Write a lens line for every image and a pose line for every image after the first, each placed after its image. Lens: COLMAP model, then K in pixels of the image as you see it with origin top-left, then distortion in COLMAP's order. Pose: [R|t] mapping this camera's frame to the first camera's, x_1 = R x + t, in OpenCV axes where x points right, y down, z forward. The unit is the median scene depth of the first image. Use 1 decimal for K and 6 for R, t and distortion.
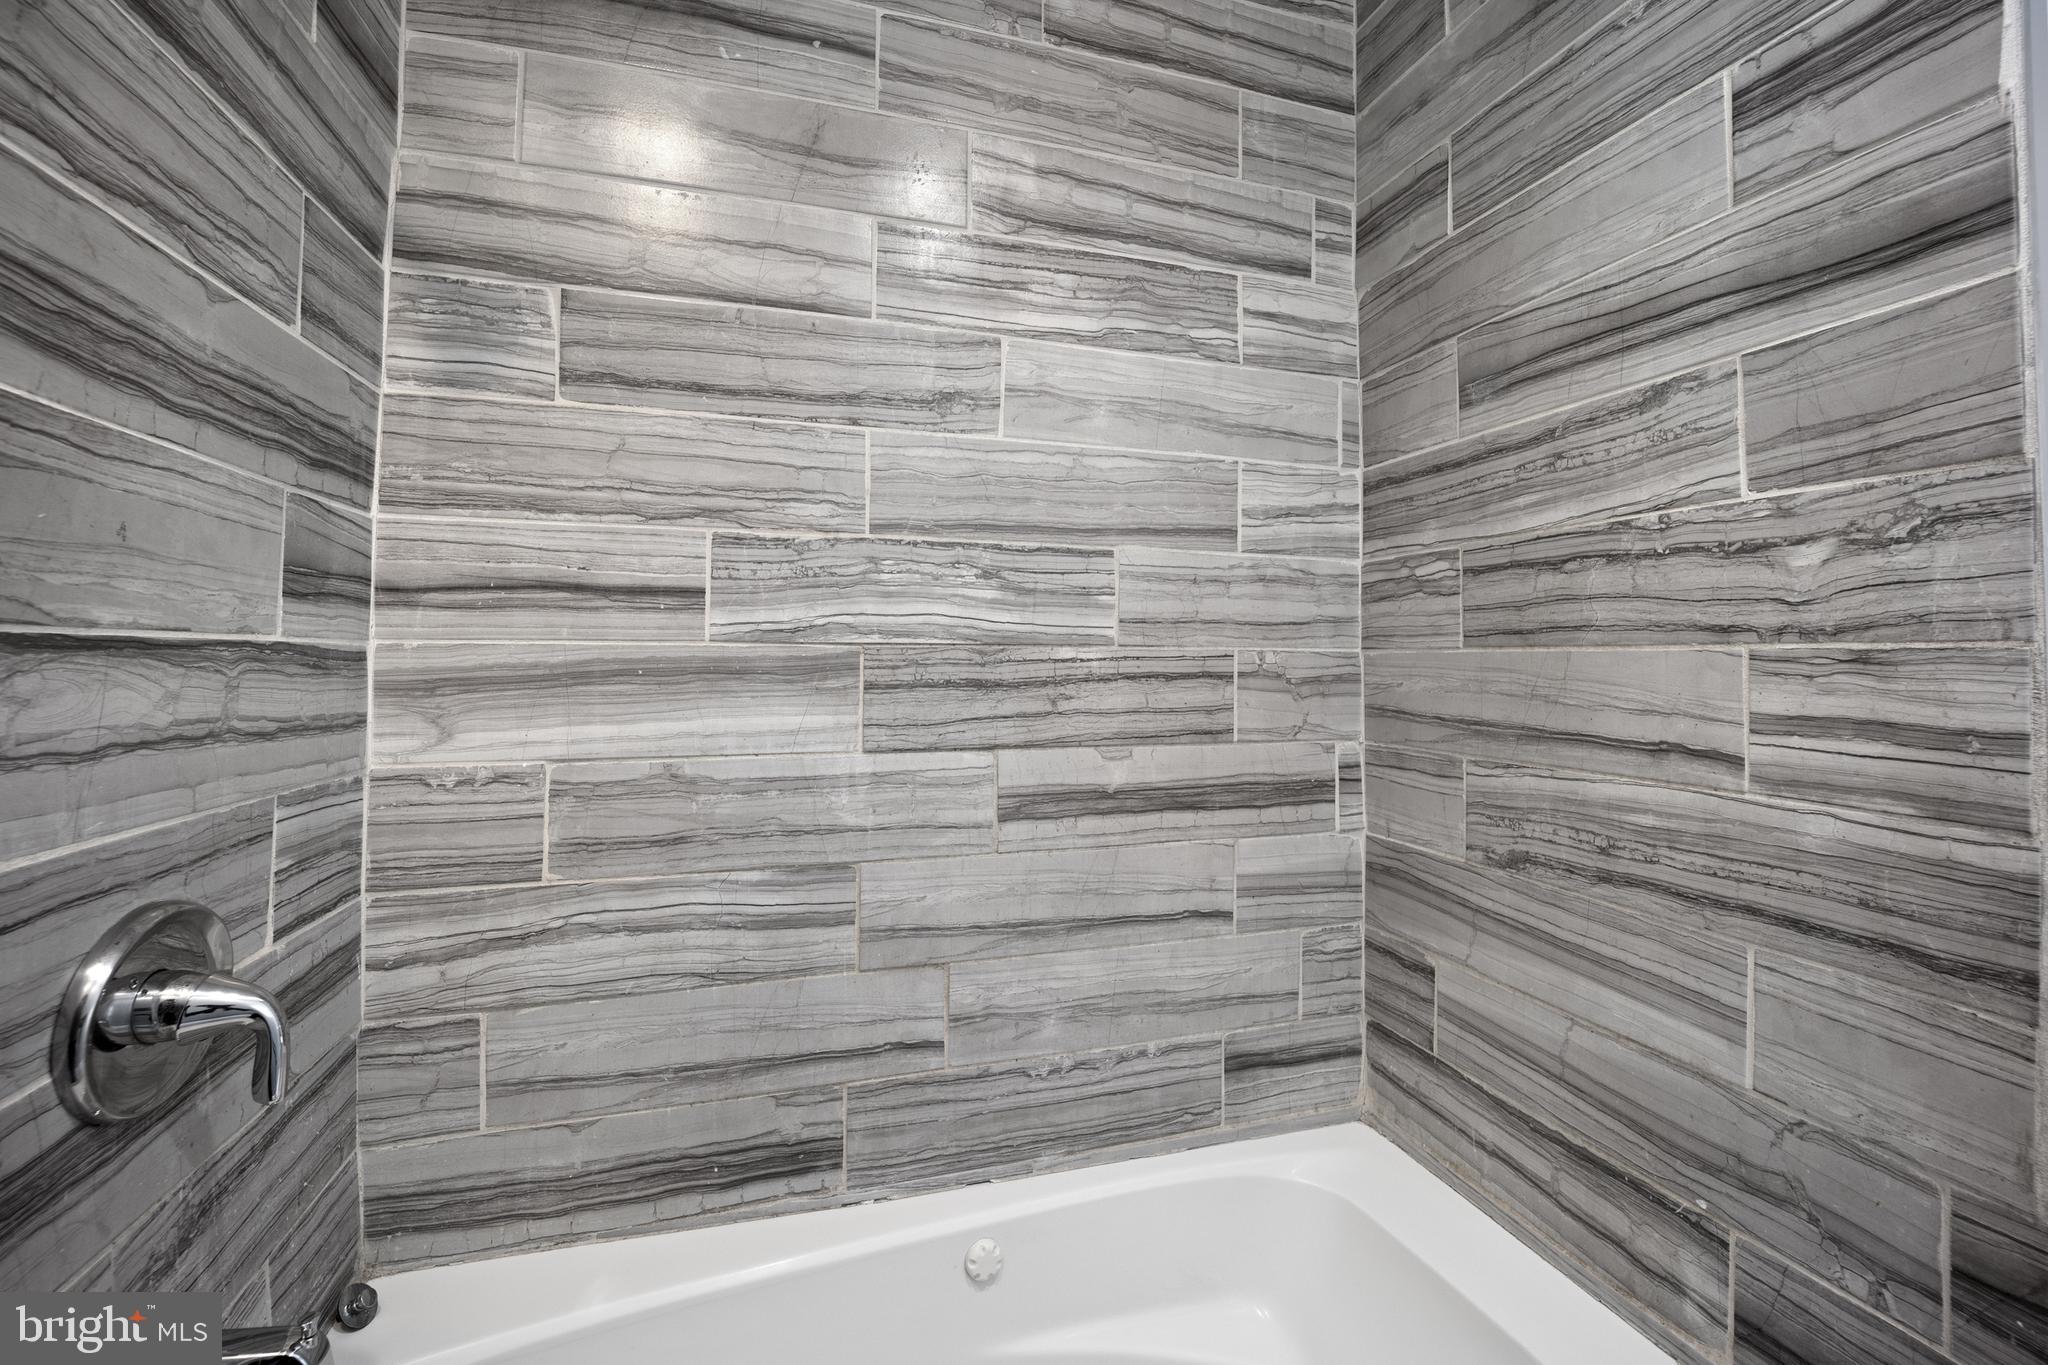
lens RADIAL K [[844.6, 0, 1019.7], [0, 844.6, 645.4], [0, 0, 1]] dist [-0.001285, -0.001630]
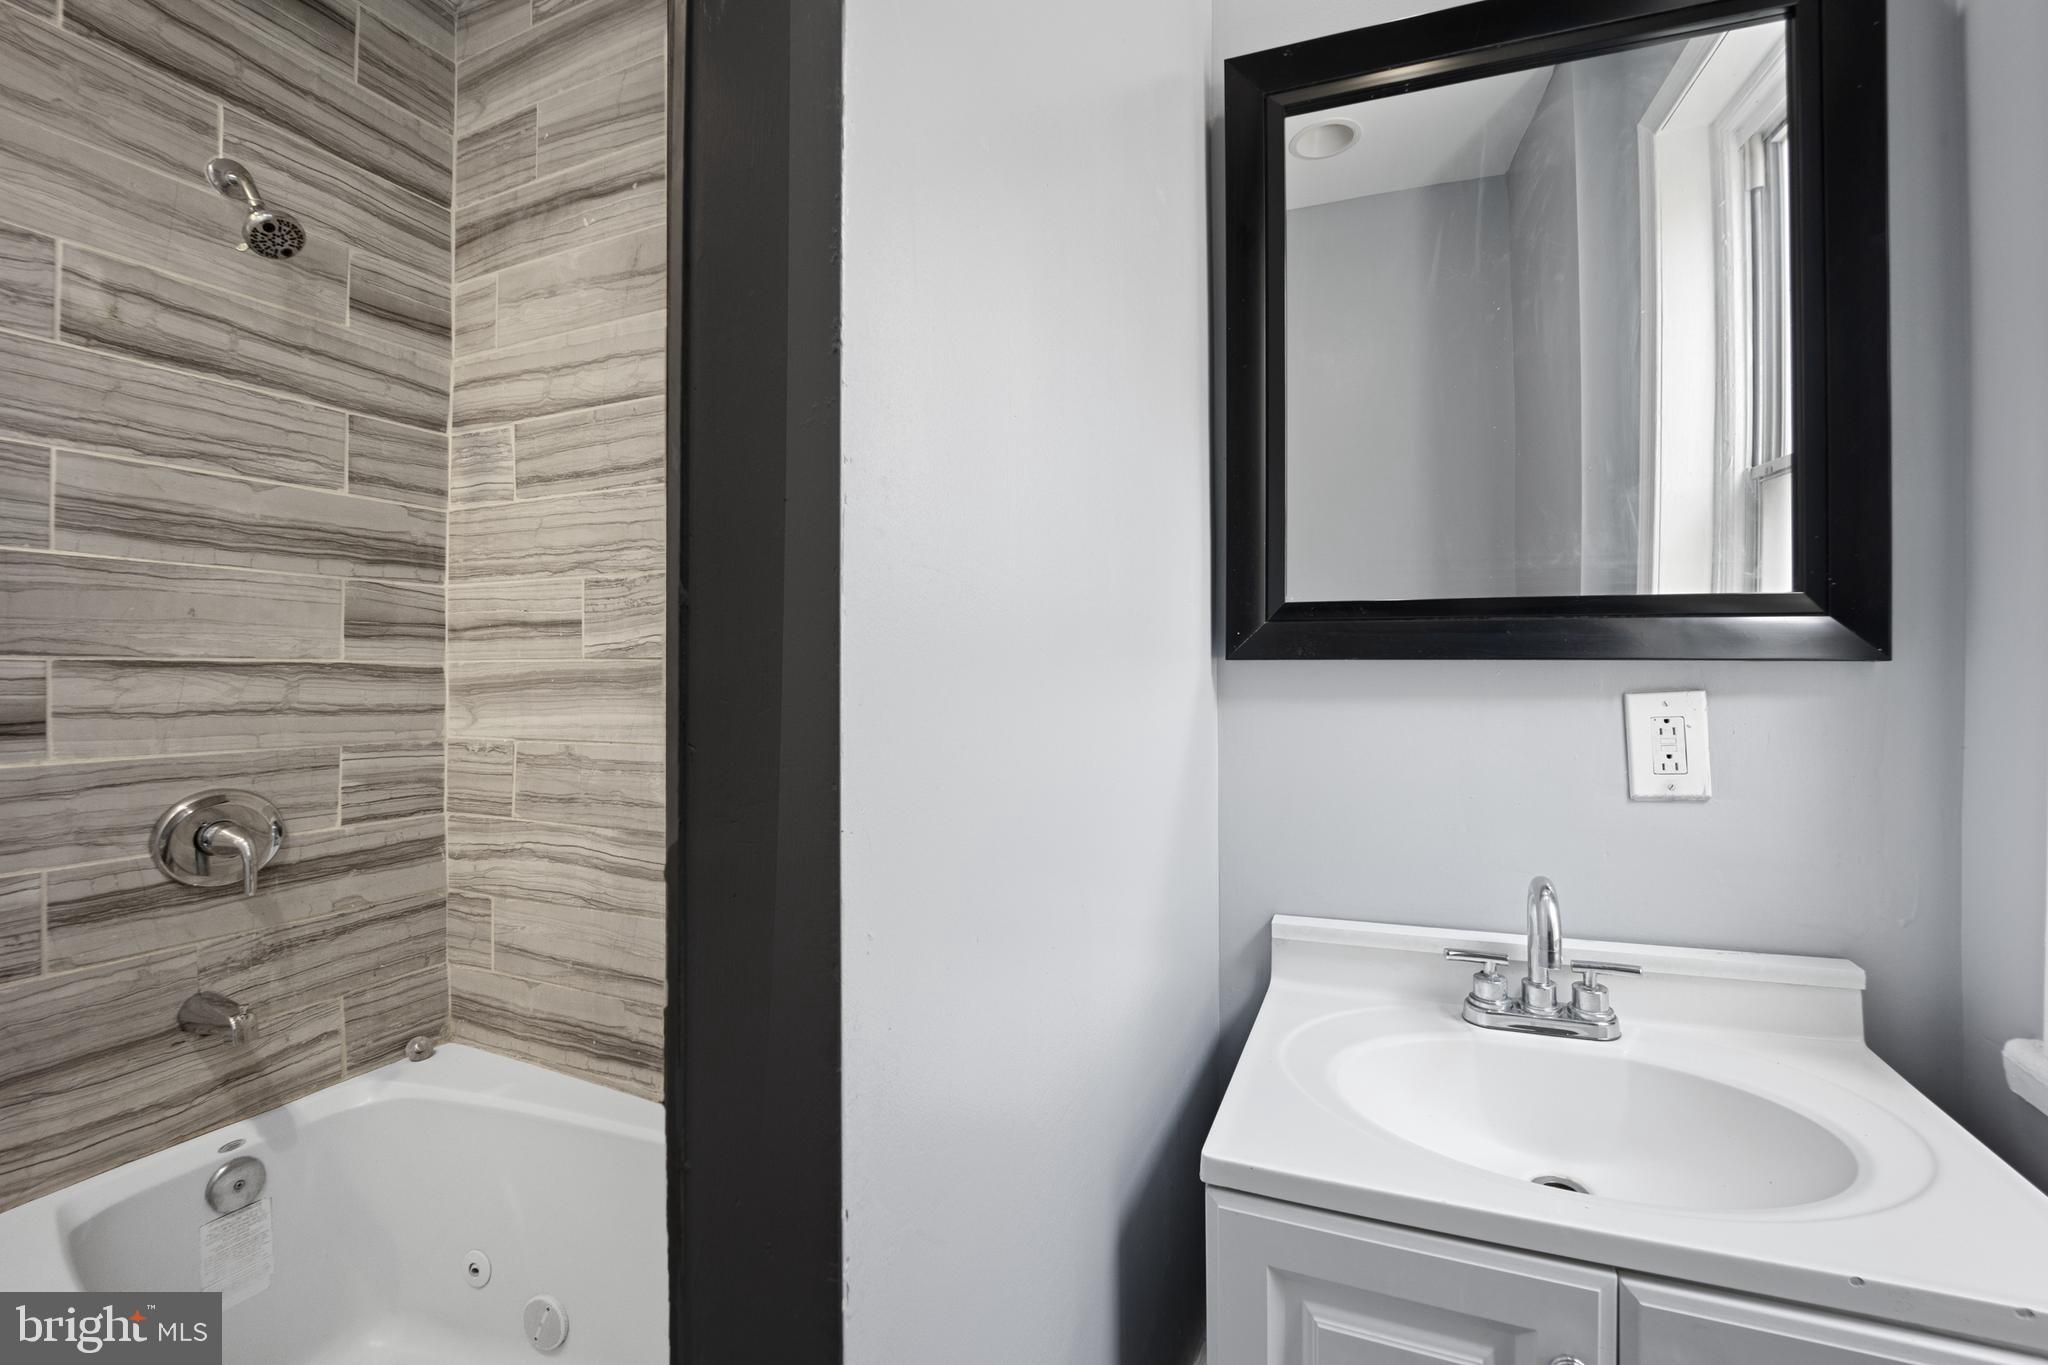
lens RADIAL K [[898.0, 0, 1013.2], [0, 898.0, 676.0], [0, 0, 1]] dist [0.009511, -0.000067]
pose [[0.750050, -0.003365, -0.661373, 1.191078], [0.014261, 0.999837, 0.011086, 0.018767], [0.661228, -0.017747, 0.749975, 0.381126]]
